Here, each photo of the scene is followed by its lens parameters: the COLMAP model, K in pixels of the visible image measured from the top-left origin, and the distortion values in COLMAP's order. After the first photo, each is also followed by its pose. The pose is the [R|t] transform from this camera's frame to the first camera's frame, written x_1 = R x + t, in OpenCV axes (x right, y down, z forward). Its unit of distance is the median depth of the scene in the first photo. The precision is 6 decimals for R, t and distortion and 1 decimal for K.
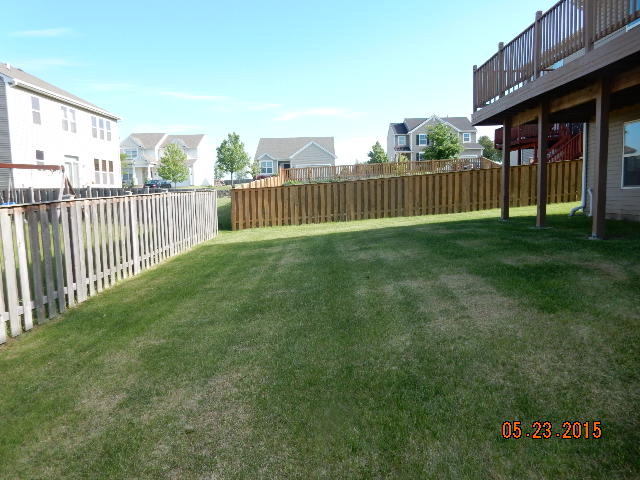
lens RADIAL K [[482.1, 0, 319.4], [0, 482.1, 238.7], [0, 0, 1]] dist [0.021349, -0.012422]
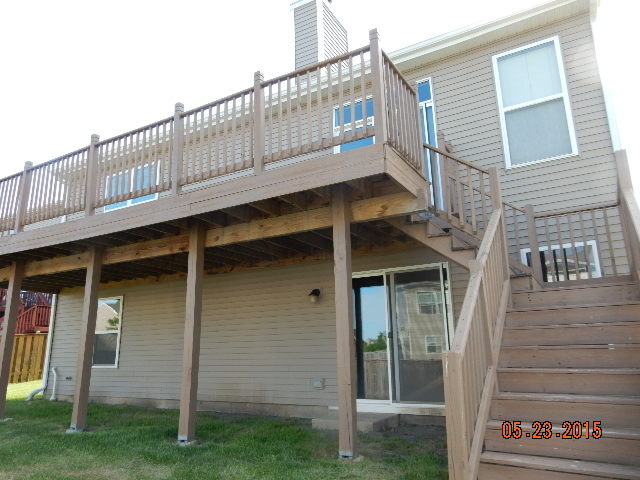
lens RADIAL K [[482.1, 0, 315.5], [0, 482.1, 235.2], [0, 0, 1]] dist [0.021349, -0.012422]
pose [[0.508967, 0.221027, 0.831925, 0.013349], [0.088593, 0.947889, -0.306037, -0.025323], [-0.856215, 0.229465, 0.462863, 0.172525]]
